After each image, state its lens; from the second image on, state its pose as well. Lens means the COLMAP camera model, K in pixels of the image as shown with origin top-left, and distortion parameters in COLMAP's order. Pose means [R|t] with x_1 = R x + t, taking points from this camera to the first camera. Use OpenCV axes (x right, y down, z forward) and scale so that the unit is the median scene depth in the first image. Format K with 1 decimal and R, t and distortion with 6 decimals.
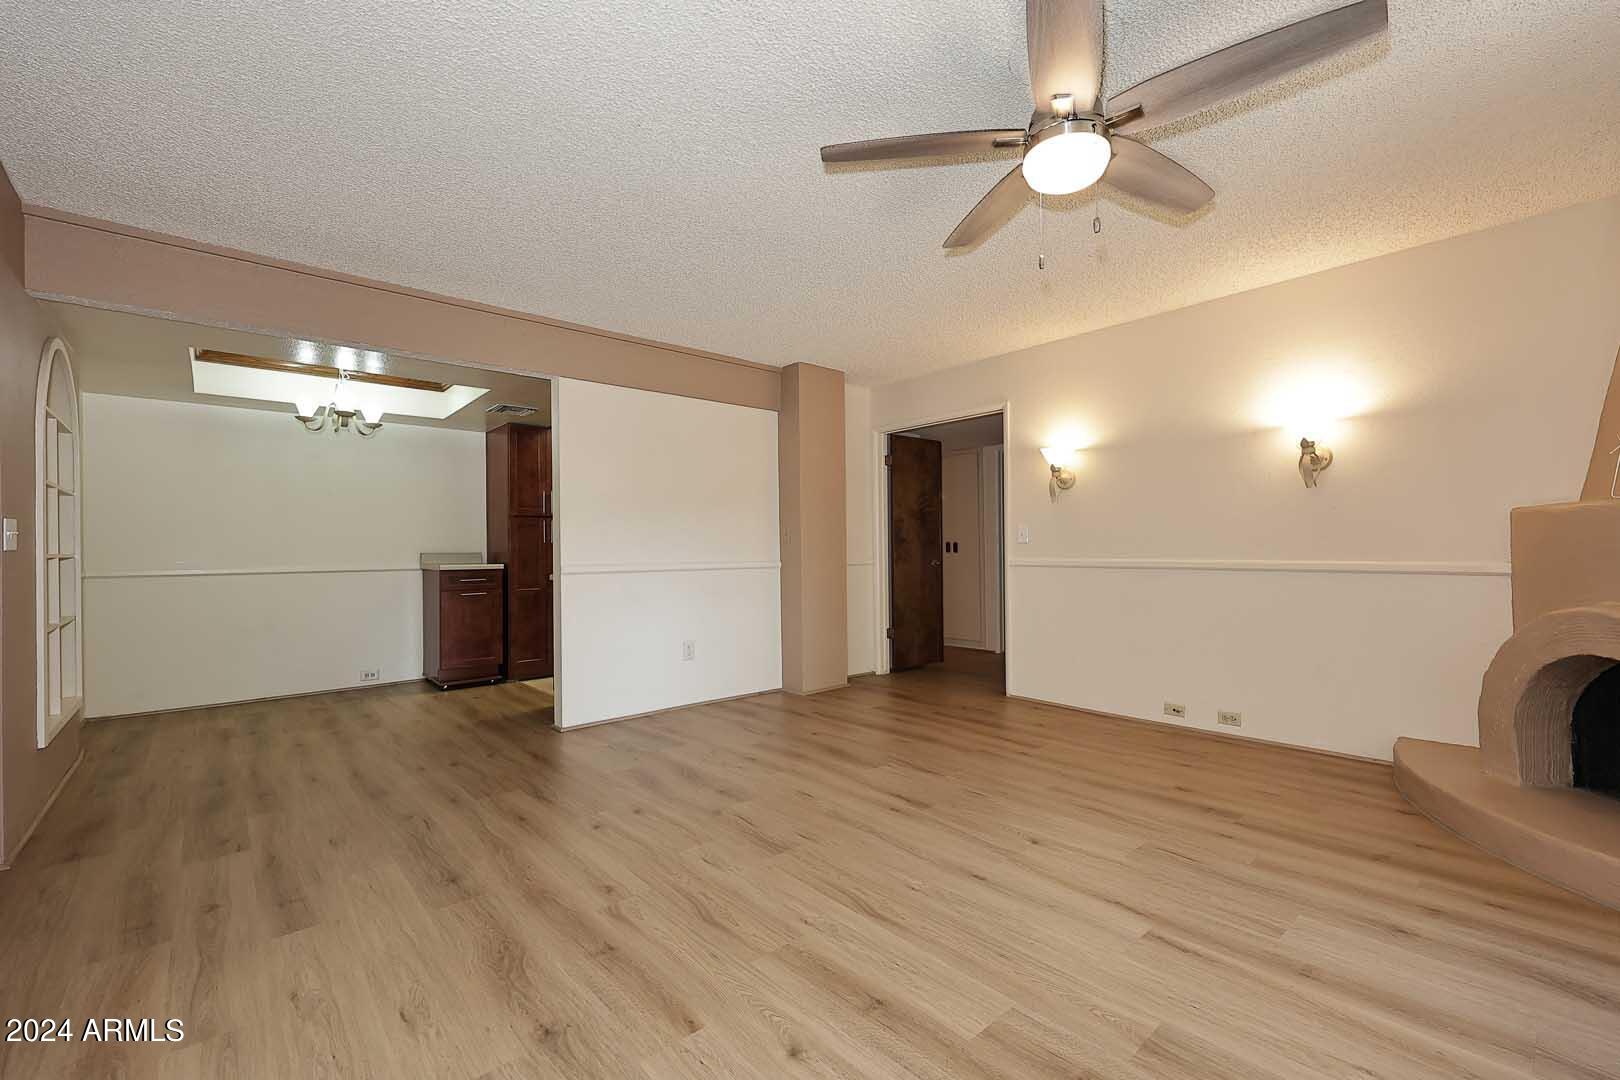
lens RADIAL K [[670.2, 0, 809.9], [0, 670.2, 551.8], [0, 0, 1]] dist [0.004702, 0.000226]
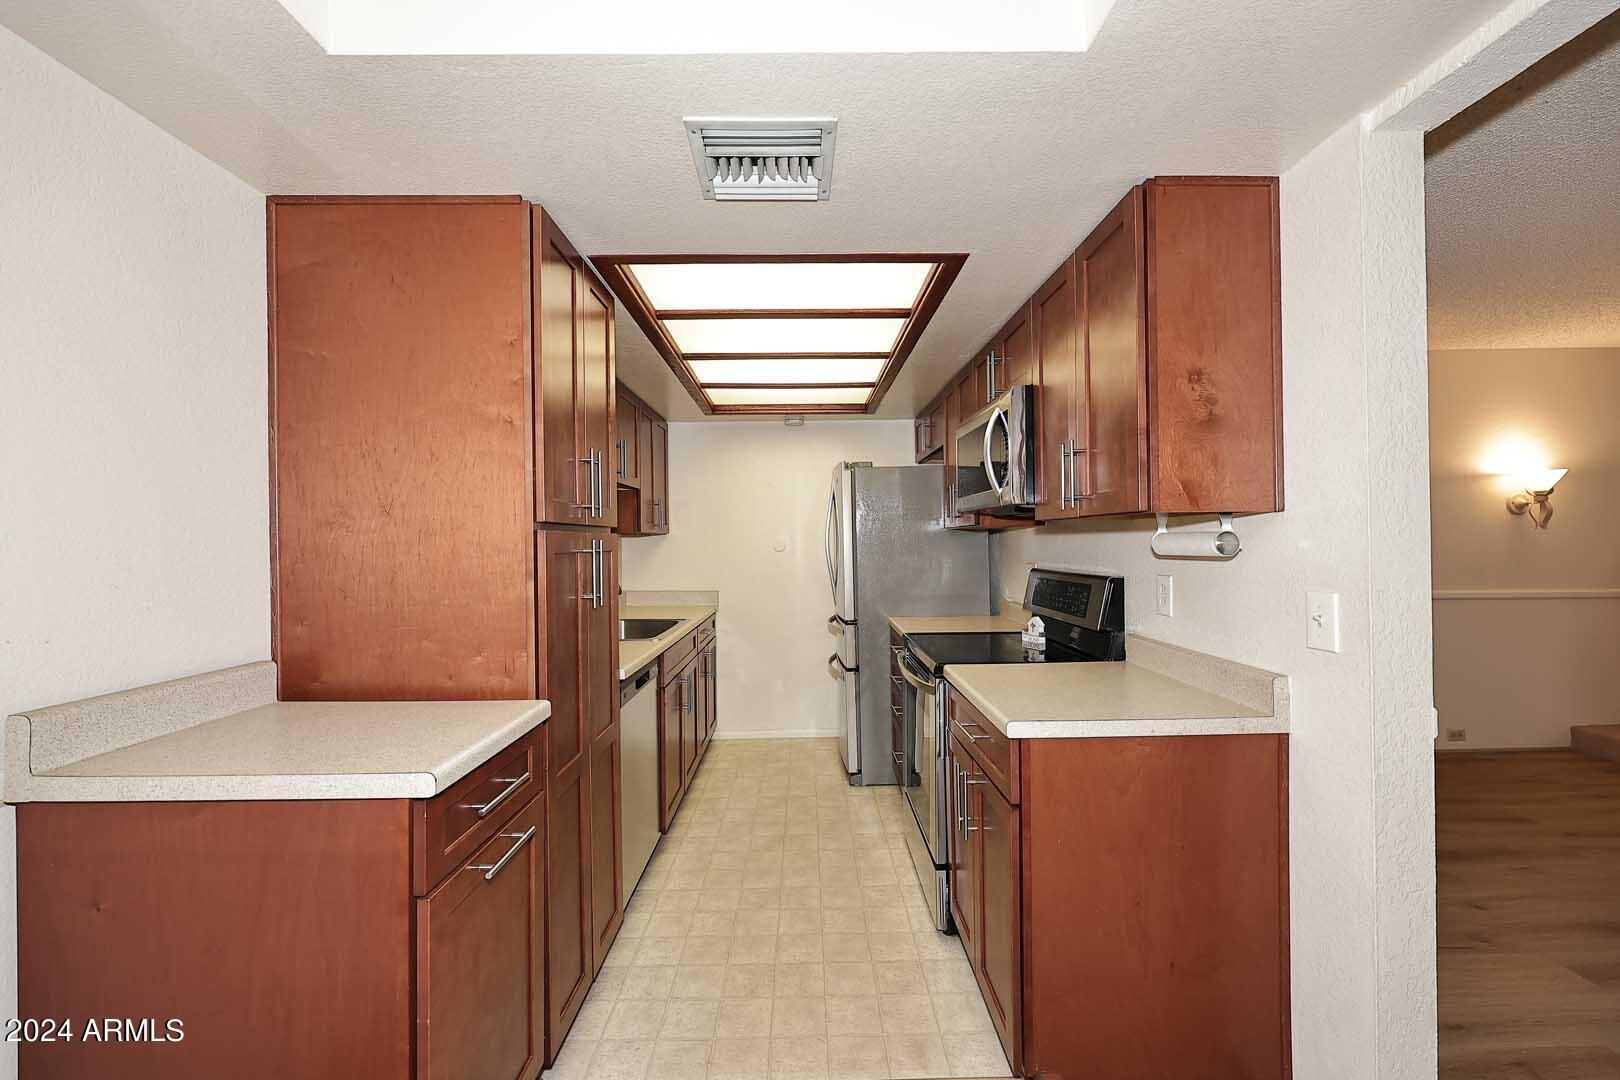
lens RADIAL K [[670.2, 0, 815.2], [0, 670.2, 540.3], [0, 0, 1]] dist [0.004702, 0.000226]
pose [[0.630549, 0.003313, 0.776143, -1.112432], [0.005376, 0.999948, -0.008636, -0.083471], [-0.776131, 0.009618, 0.630498, 1.391887]]
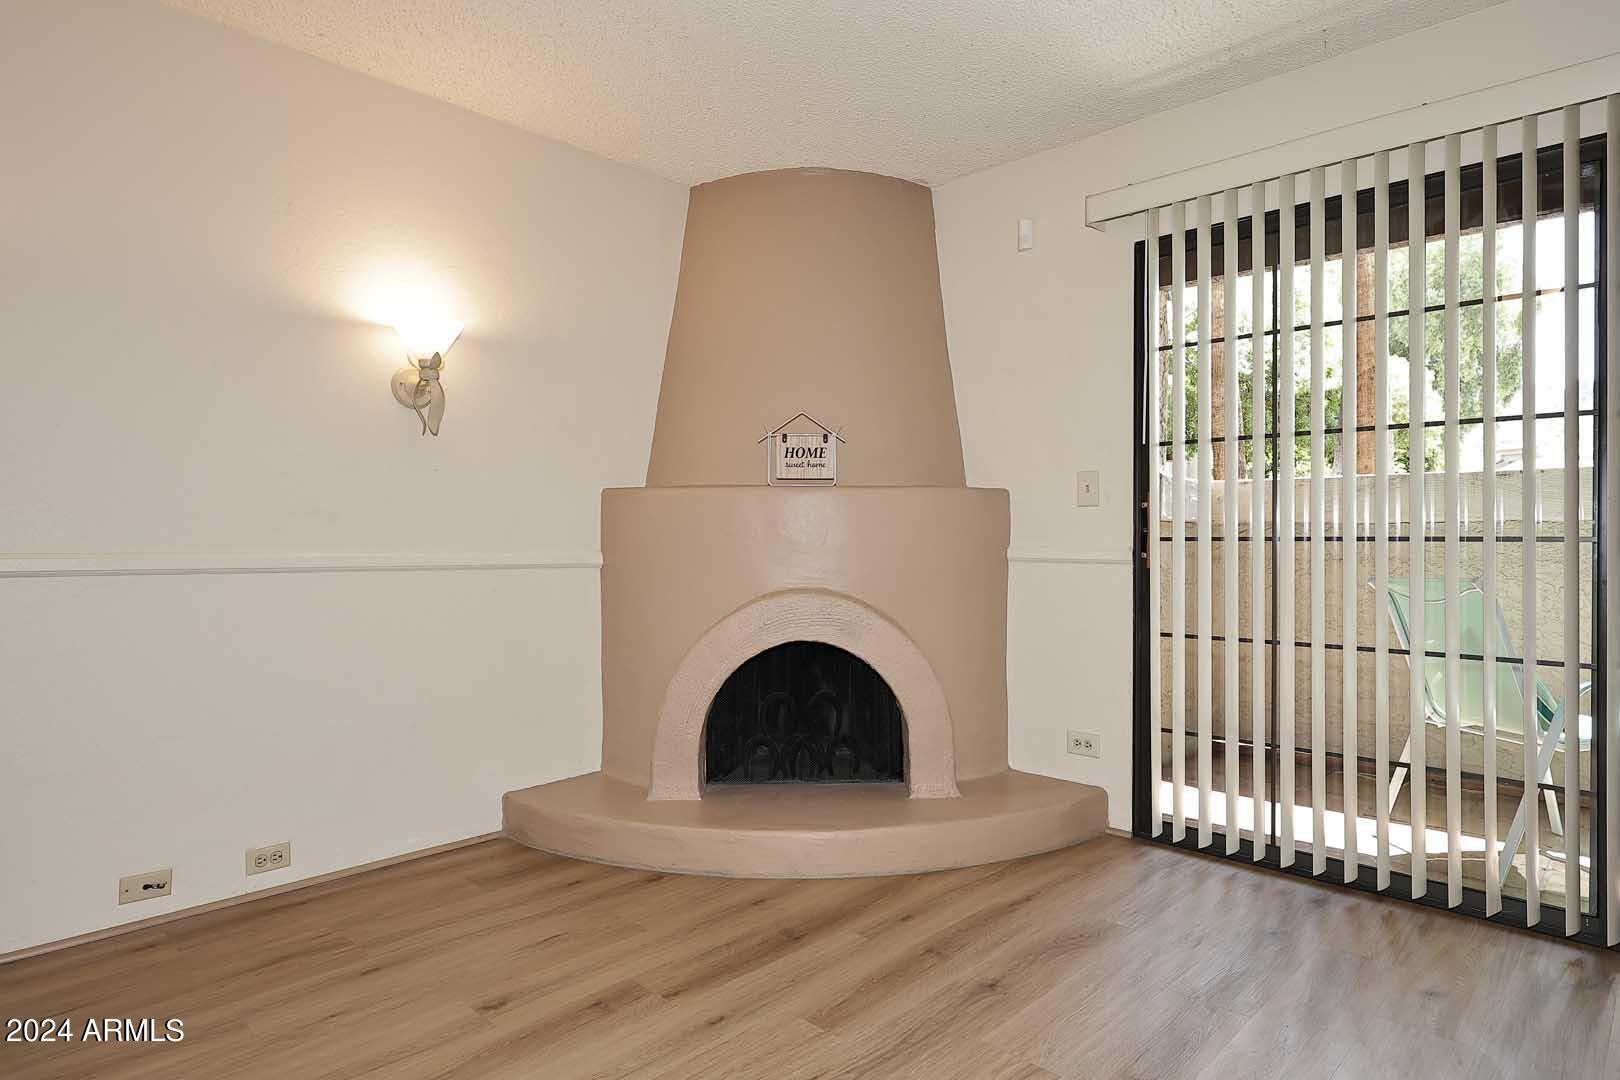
lens RADIAL K [[914.6, 0, 814.6], [0, 914.6, 541.1], [0, 0, 1]] dist [0.005432, 0.001013]
pose [[-0.085613, 0.010570, 0.996272, -0.147486], [-0.000386, 0.999943, -0.010642, 0.013702], [-0.996328, -0.001296, -0.085604, 0.799754]]
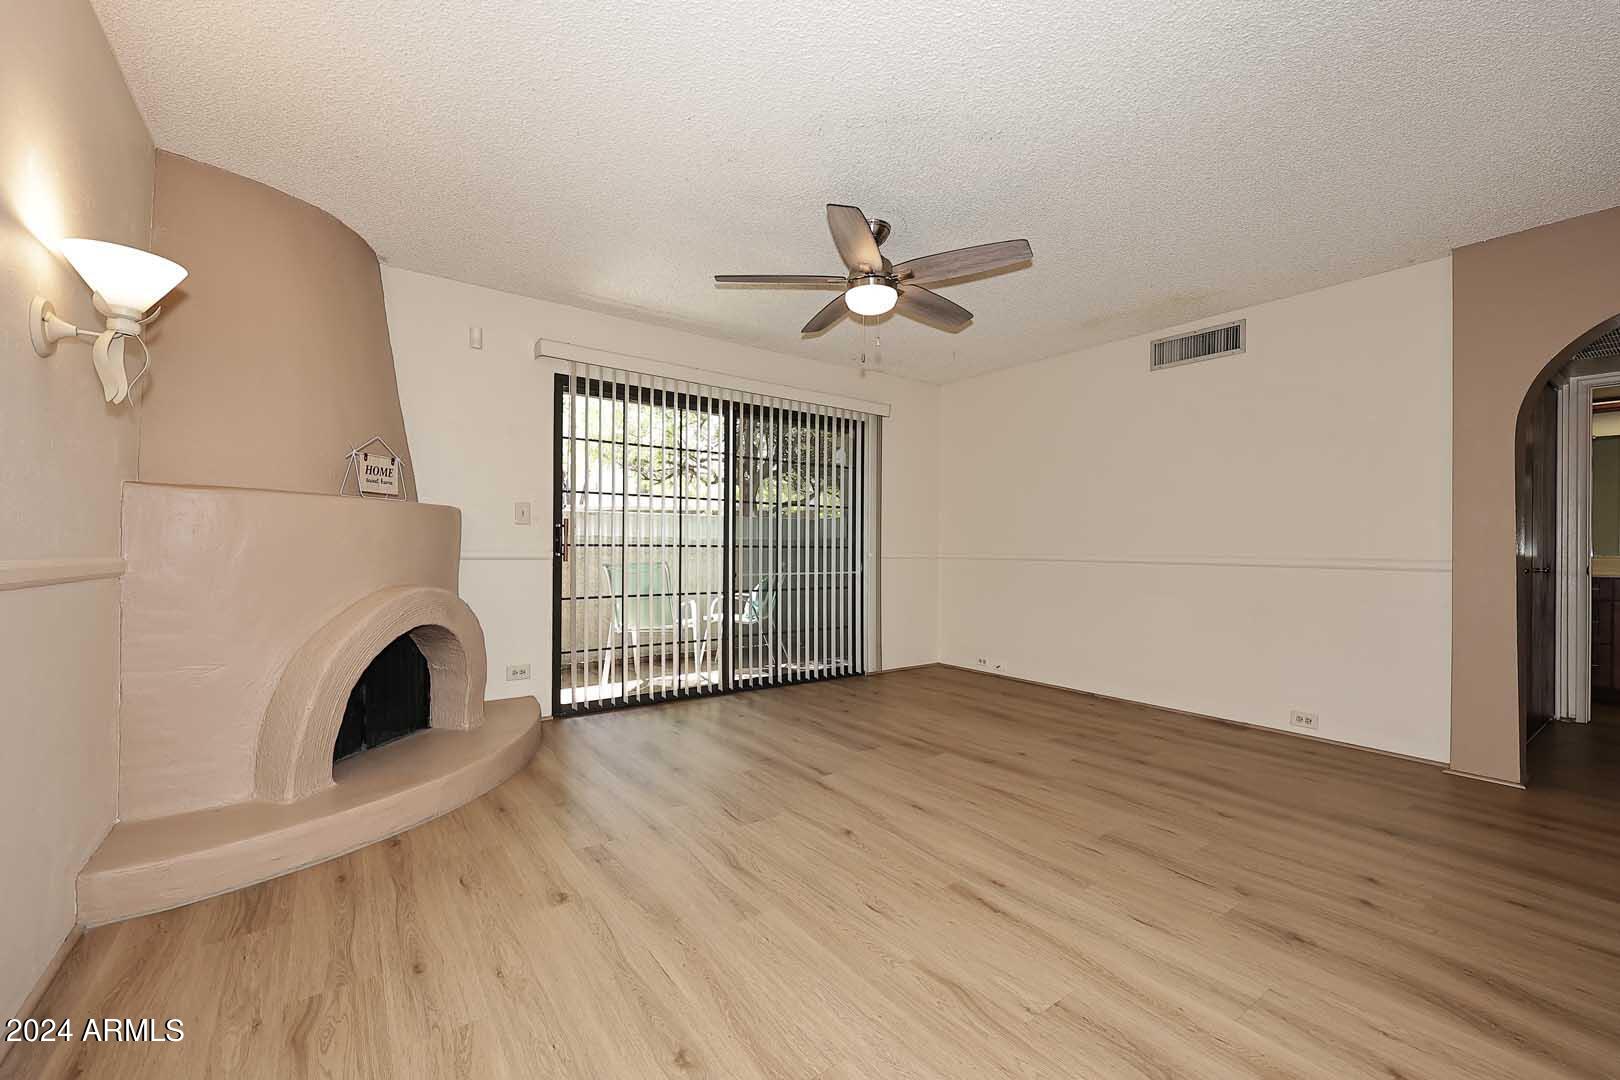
lens RADIAL K [[670.2, 0, 806.1], [0, 670.2, 549.4], [0, 0, 1]] dist [0.004702, 0.000226]
pose [[-0.996323, 0.002055, 0.085653, 0.249855], [0.002330, 0.999992, 0.003109, 0.005841], [-0.085646, 0.003297, -0.996320, 1.603495]]
